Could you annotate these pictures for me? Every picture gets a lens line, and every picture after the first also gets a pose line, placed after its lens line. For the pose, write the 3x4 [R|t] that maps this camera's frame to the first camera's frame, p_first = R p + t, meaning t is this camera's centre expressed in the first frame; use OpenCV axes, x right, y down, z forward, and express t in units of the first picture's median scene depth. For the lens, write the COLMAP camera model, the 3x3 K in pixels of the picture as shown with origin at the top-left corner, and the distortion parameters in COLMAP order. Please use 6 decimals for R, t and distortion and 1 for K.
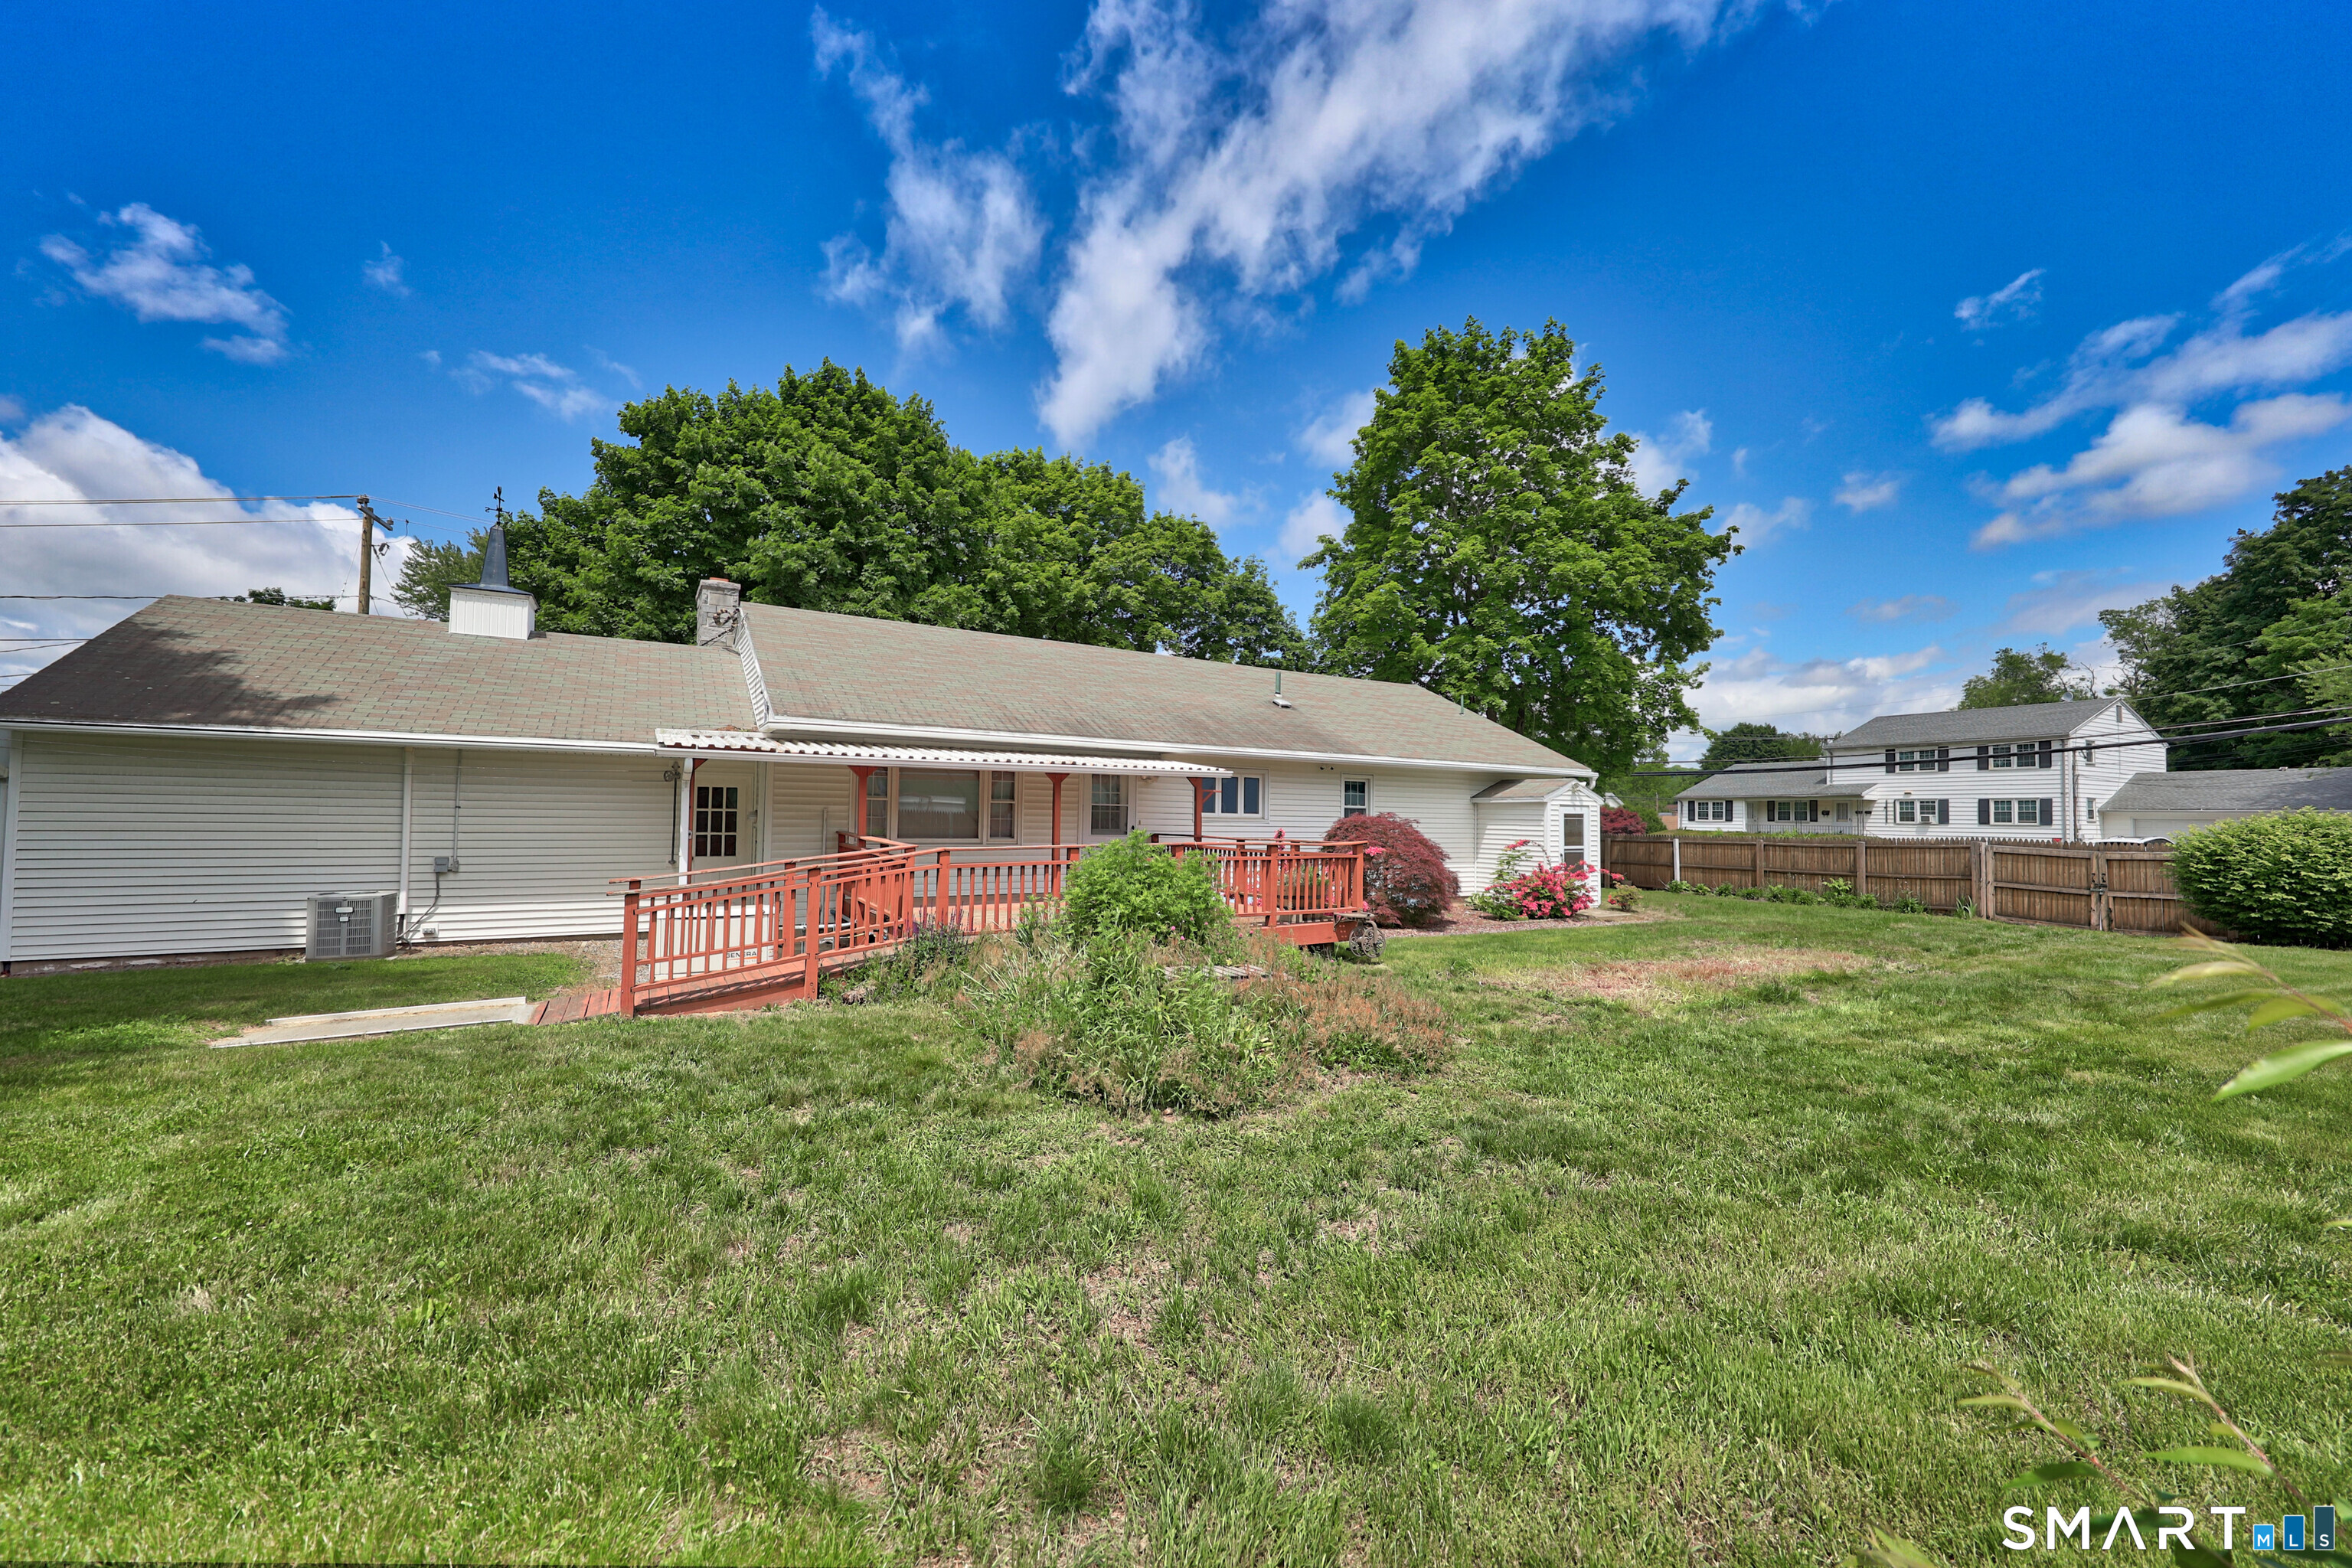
lens RADIAL K [[888.8, 0, 1174.3], [0, 888.8, 797.4], [0, 0, 1]] dist [-0.008797, -0.000363]
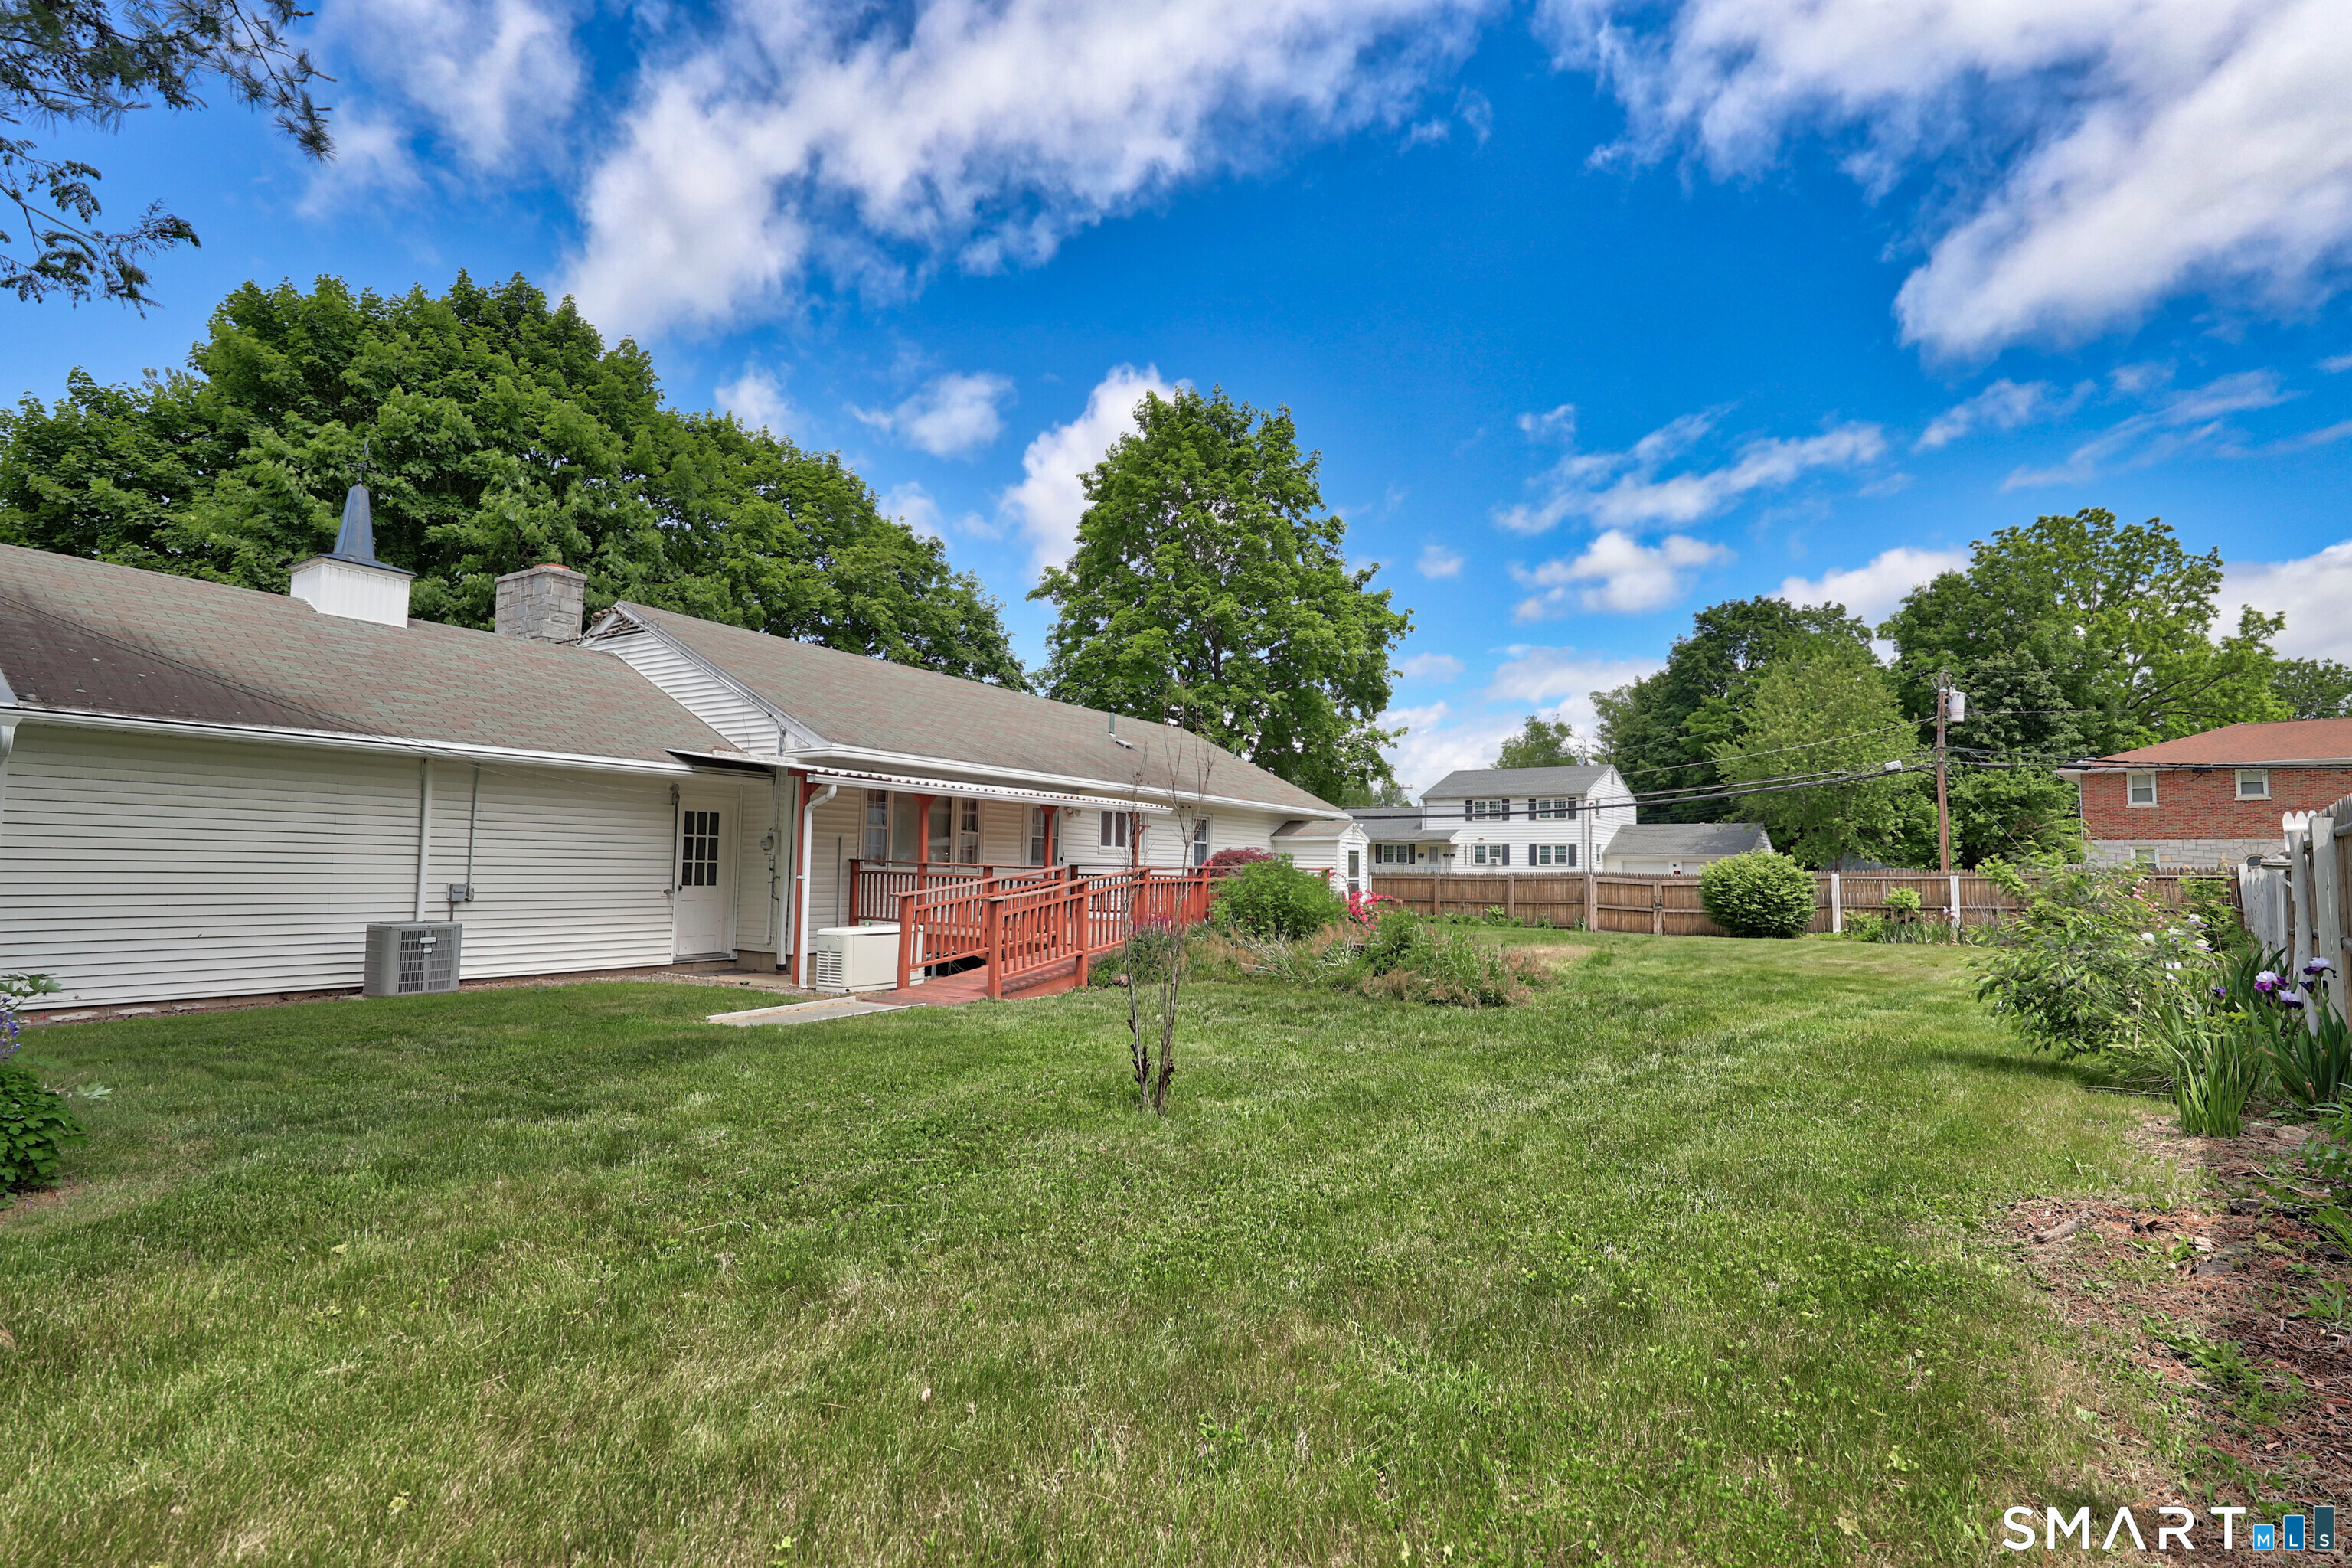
lens RADIAL K [[1121.8, 0, 1189.4], [0, 1121.8, 800.6], [0, 0, 1]] dist [-0.002303, -0.001521]
pose [[0.874579, 0.031059, 0.483887, -0.277158], [-0.015628, 0.999234, -0.035890, 0.004934], [-0.484631, 0.023827, 0.874394, -0.125457]]
